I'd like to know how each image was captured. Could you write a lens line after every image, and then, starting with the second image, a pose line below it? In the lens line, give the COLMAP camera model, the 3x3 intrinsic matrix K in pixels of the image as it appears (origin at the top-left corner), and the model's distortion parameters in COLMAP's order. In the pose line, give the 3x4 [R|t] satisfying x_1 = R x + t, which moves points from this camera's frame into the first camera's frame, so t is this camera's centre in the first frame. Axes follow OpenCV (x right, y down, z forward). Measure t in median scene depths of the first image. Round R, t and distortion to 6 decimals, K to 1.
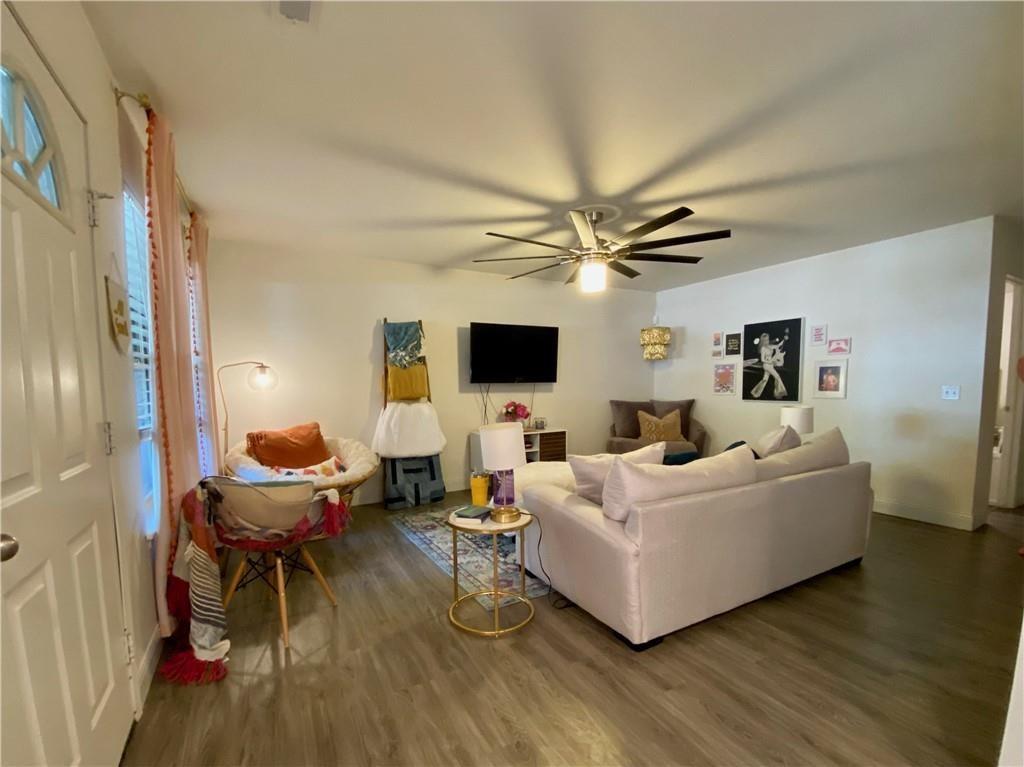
lens RADIAL K [[461.4, 0, 524.4], [0, 461.4, 421.2], [0, 0, 1]] dist [0.001333, -0.000285]
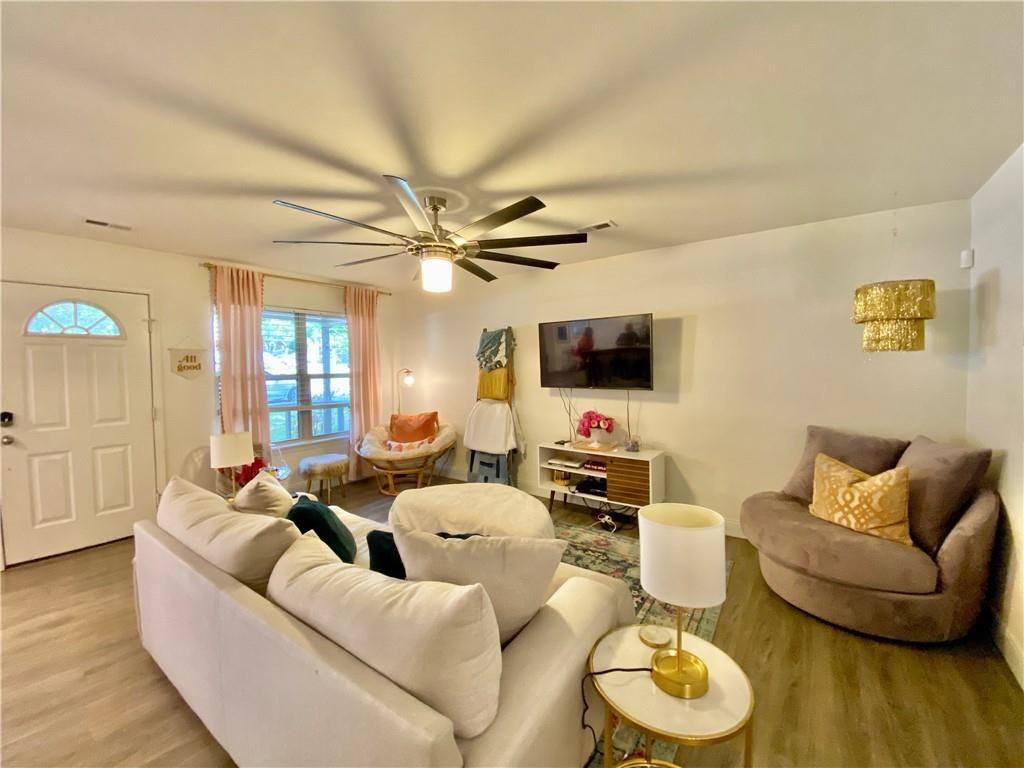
lens RADIAL K [[411.5, 0, 499.2], [0, 411.5, 381.7], [0, 0, 1]] dist [0.000605, -0.018817]
pose [[0.396493, 0.040004, -0.917166, 0.711149], [-0.070279, 0.997441, 0.013123, -0.112315], [0.915344, 0.059255, 0.398290, 0.663284]]
